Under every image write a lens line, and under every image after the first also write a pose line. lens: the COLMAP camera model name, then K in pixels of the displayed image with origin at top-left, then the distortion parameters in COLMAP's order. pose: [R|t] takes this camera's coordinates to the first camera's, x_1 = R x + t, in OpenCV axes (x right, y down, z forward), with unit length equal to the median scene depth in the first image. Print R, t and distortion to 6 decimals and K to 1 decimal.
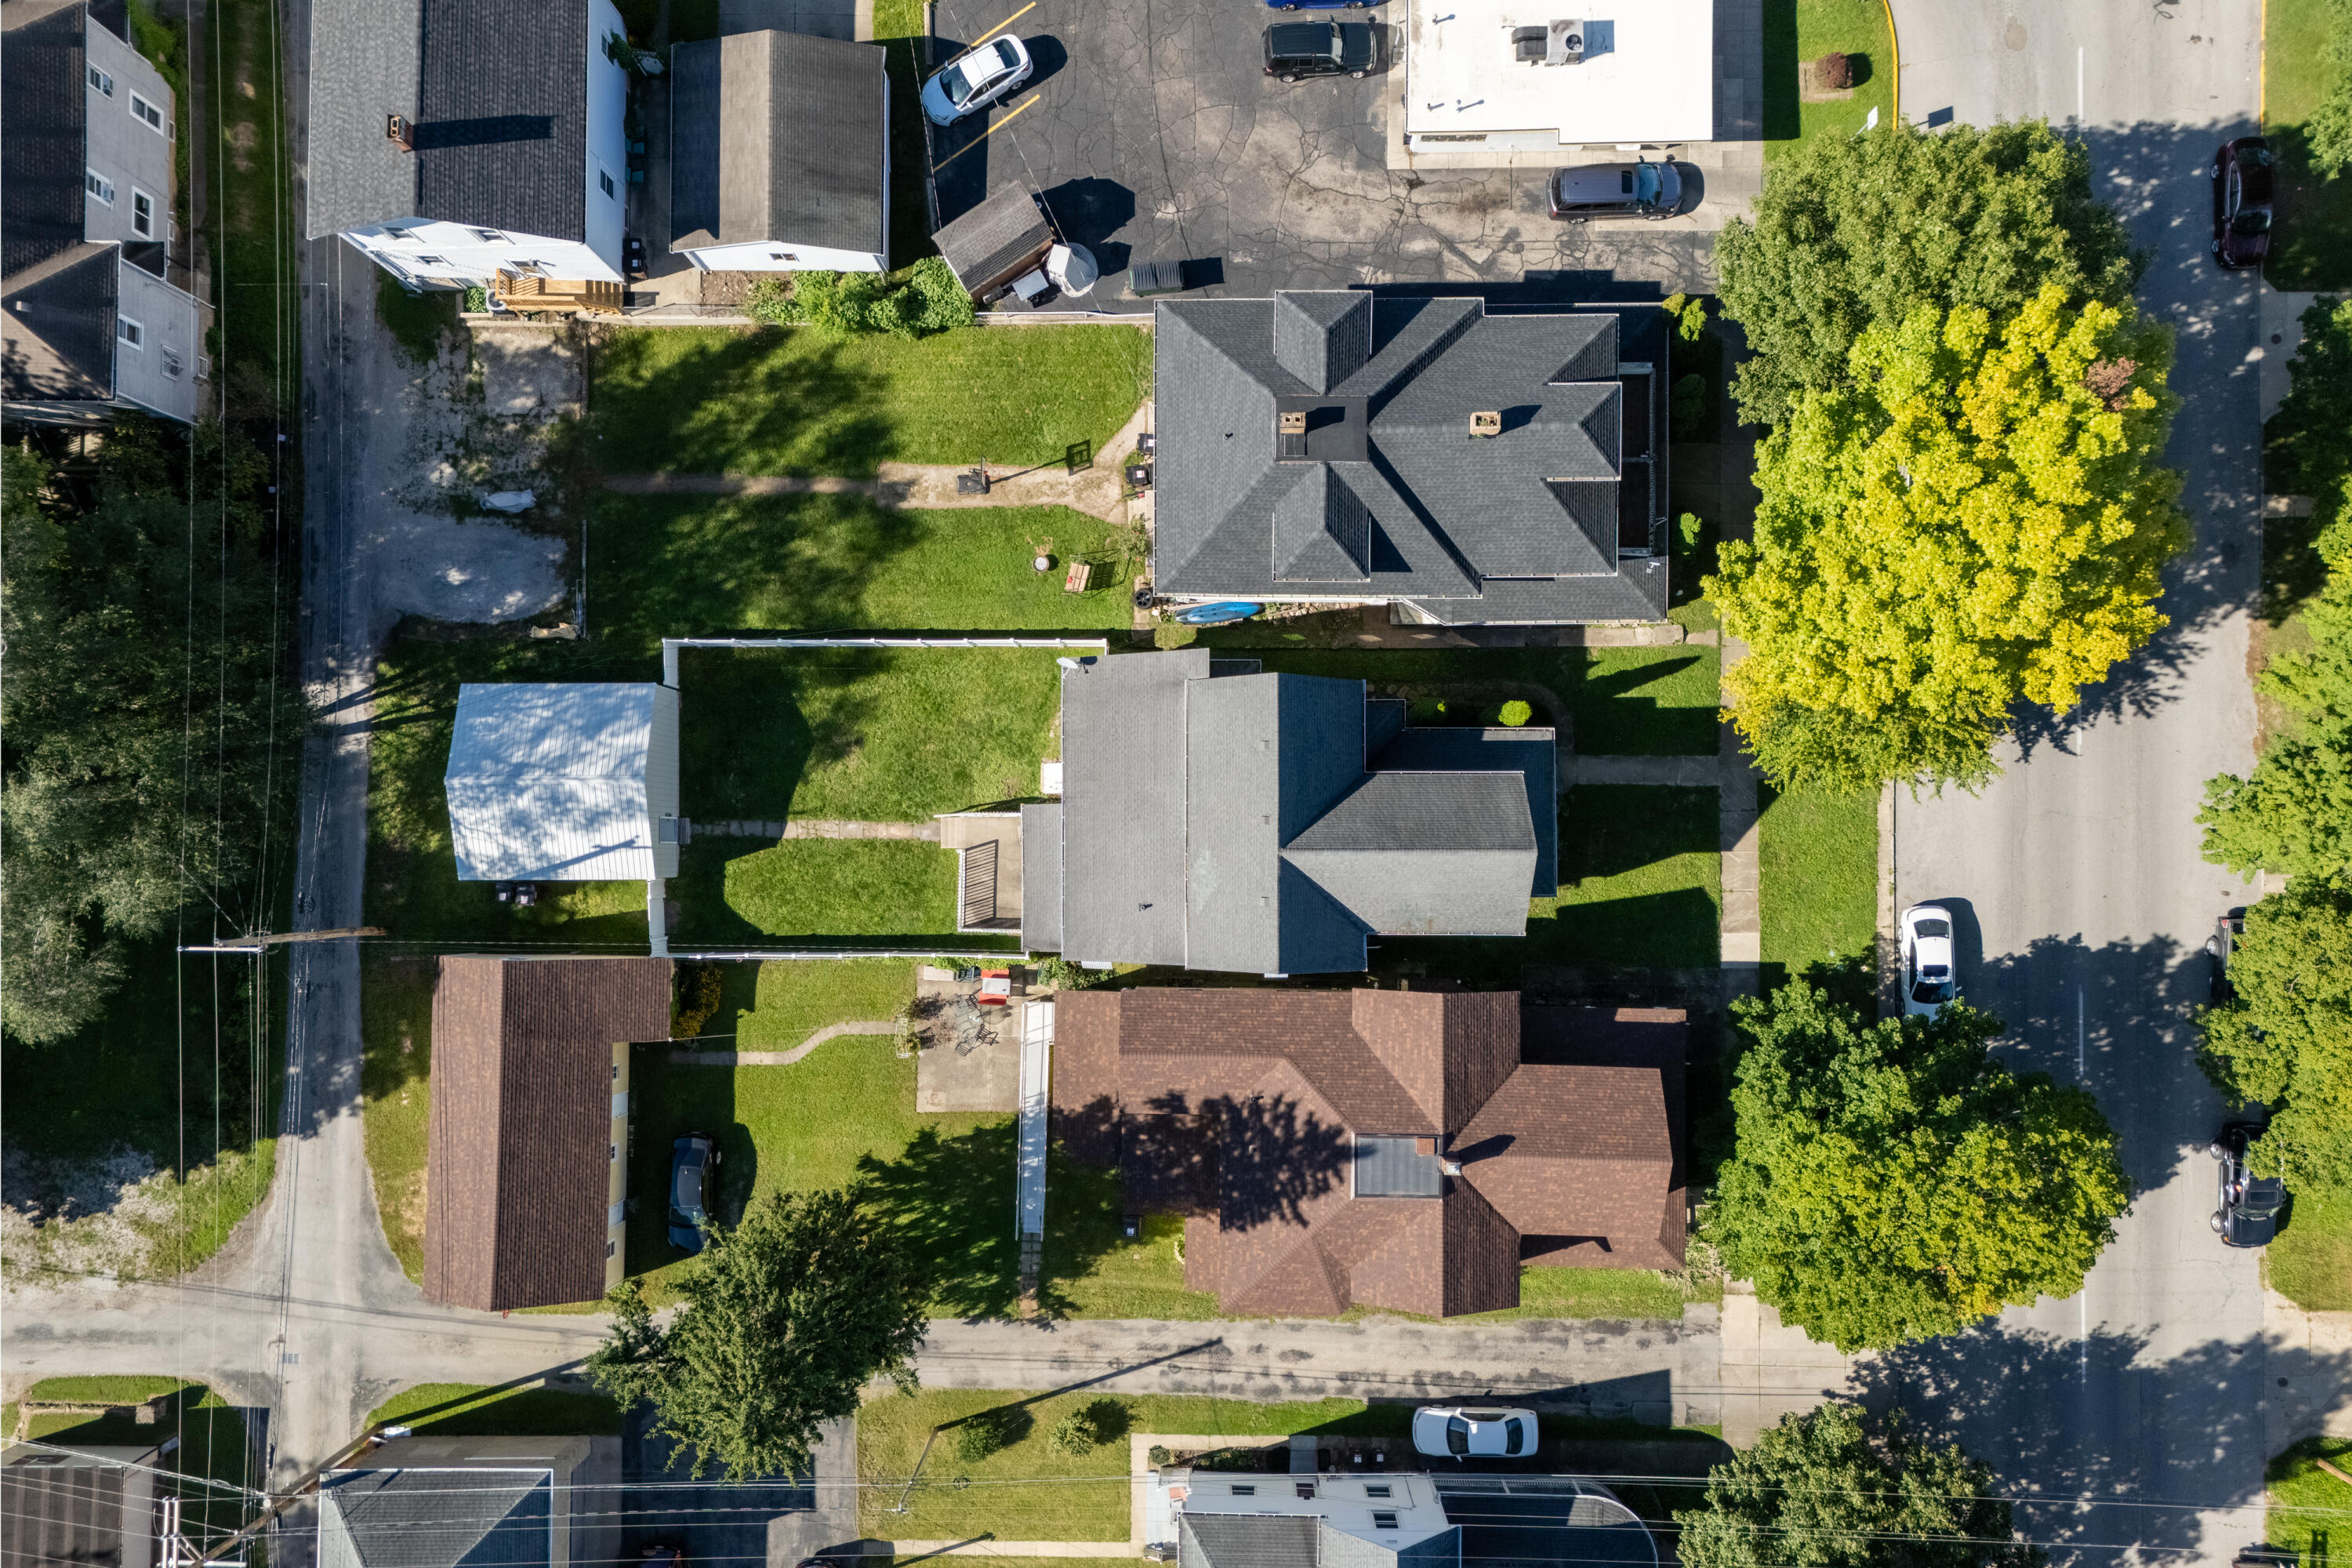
lens RADIAL K [[1735.2, 0, 1179.2], [0, 1735.2, 809.6], [0, 0, 1]] dist [0.067894, -0.006643]
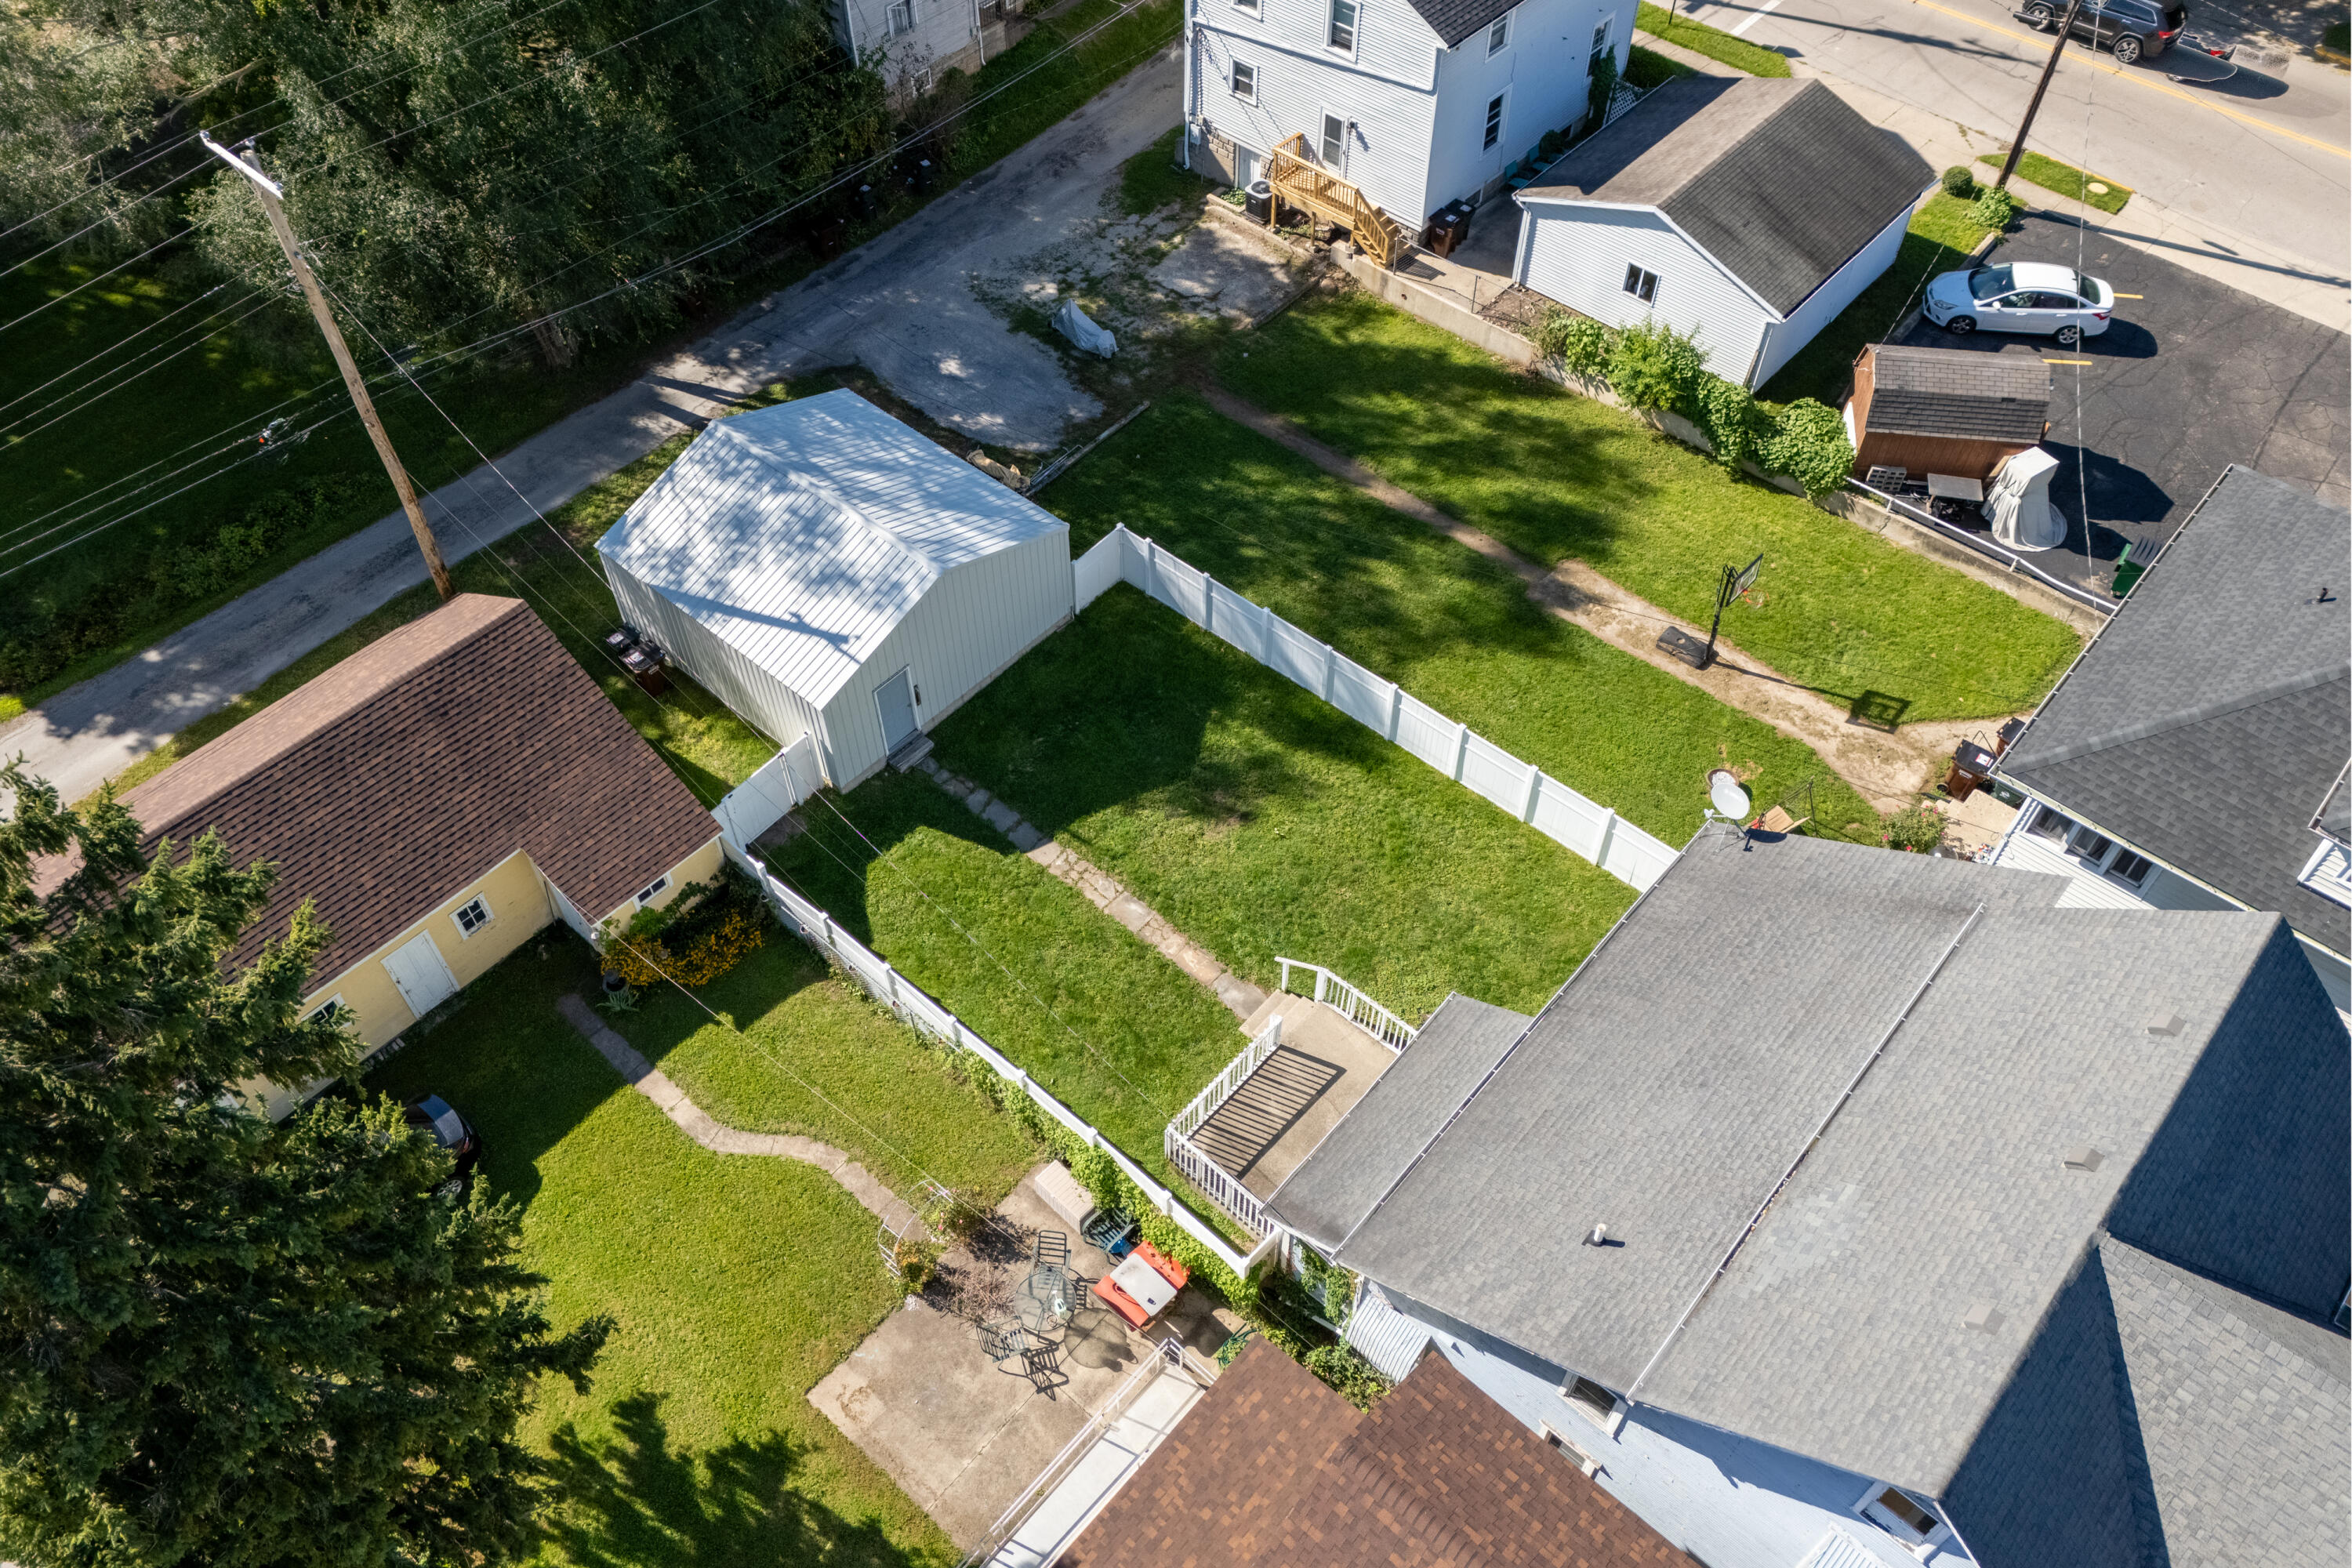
lens RADIAL K [[1735.2, 0, 1179.2], [0, 1735.2, 809.6], [0, 0, 1]] dist [0.067894, -0.006643]
pose [[0.751907, 0.535026, -0.385206, 0.008177], [-0.659215, 0.602611, -0.449773, 0.219205], [-0.008510, 0.592121, 0.805804, 0.559465]]
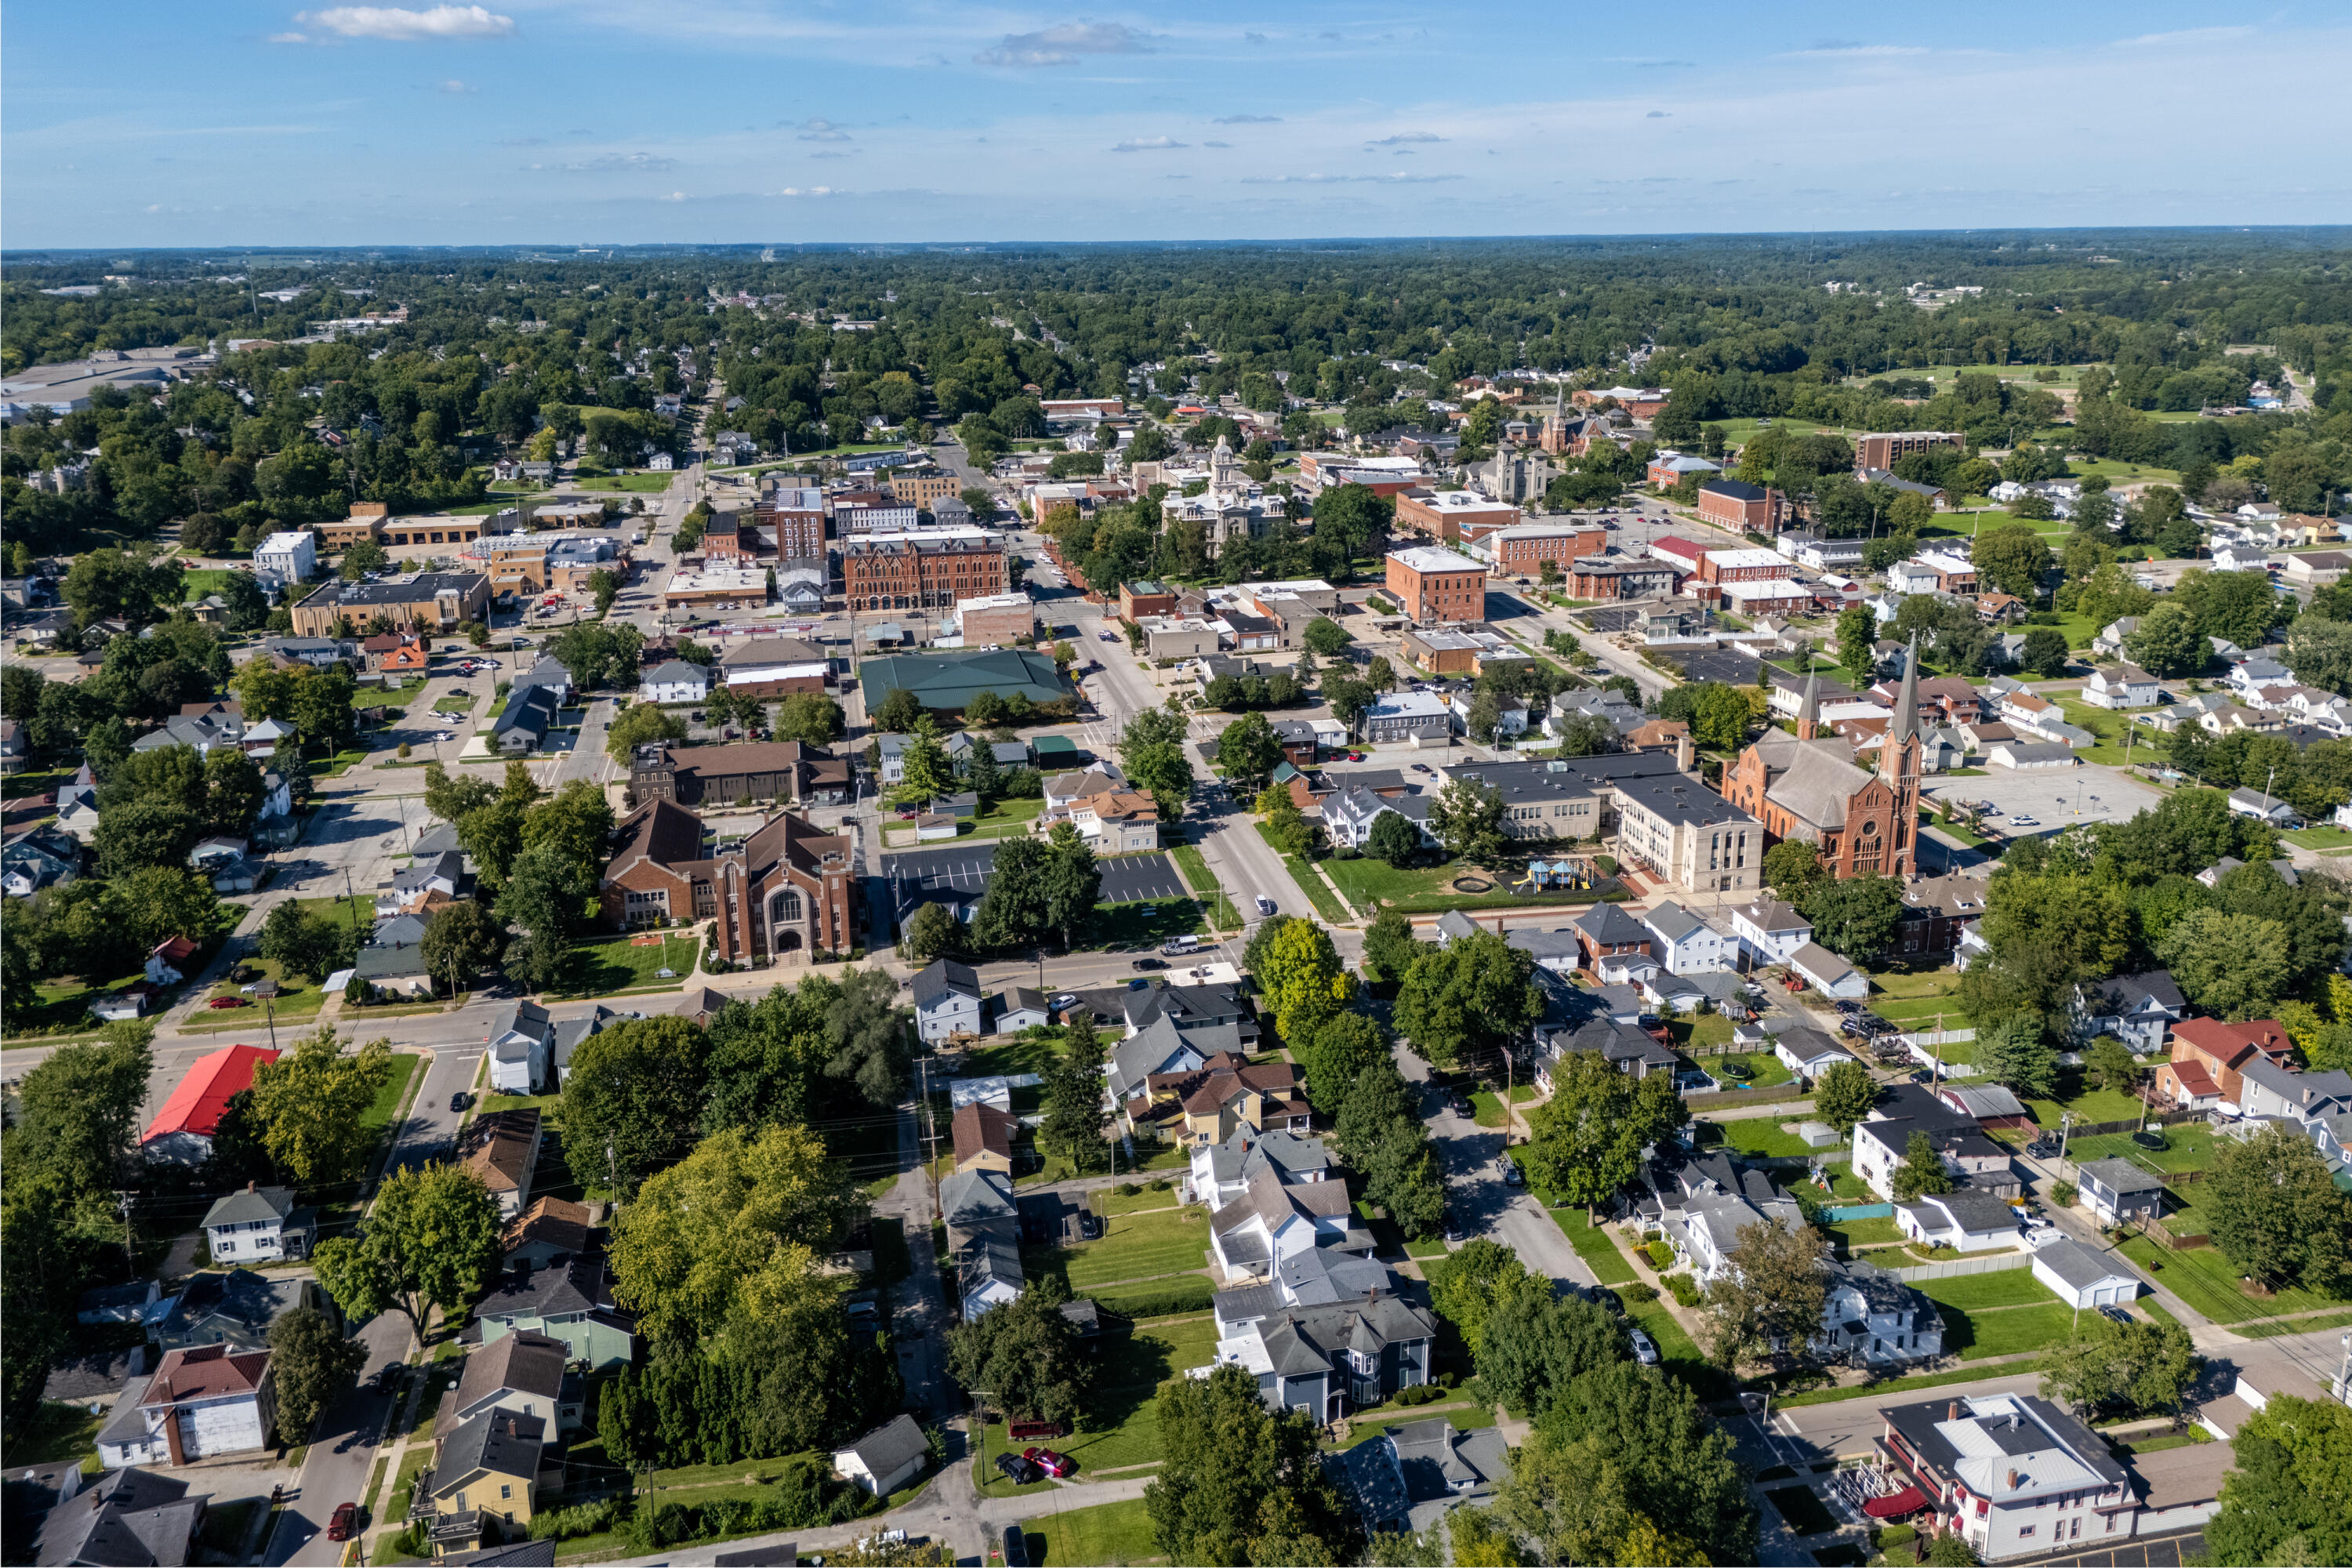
lens RADIAL K [[1735.2, 0, 1179.2], [0, 1735.2, 809.6], [0, 0, 1]] dist [0.067894, -0.006643]
pose [[0.975781, -0.048935, 0.213207, -0.665756], [0.216985, 0.340107, -0.915011, 3.052180], [-0.027737, 0.939113, 0.342488, -0.760258]]
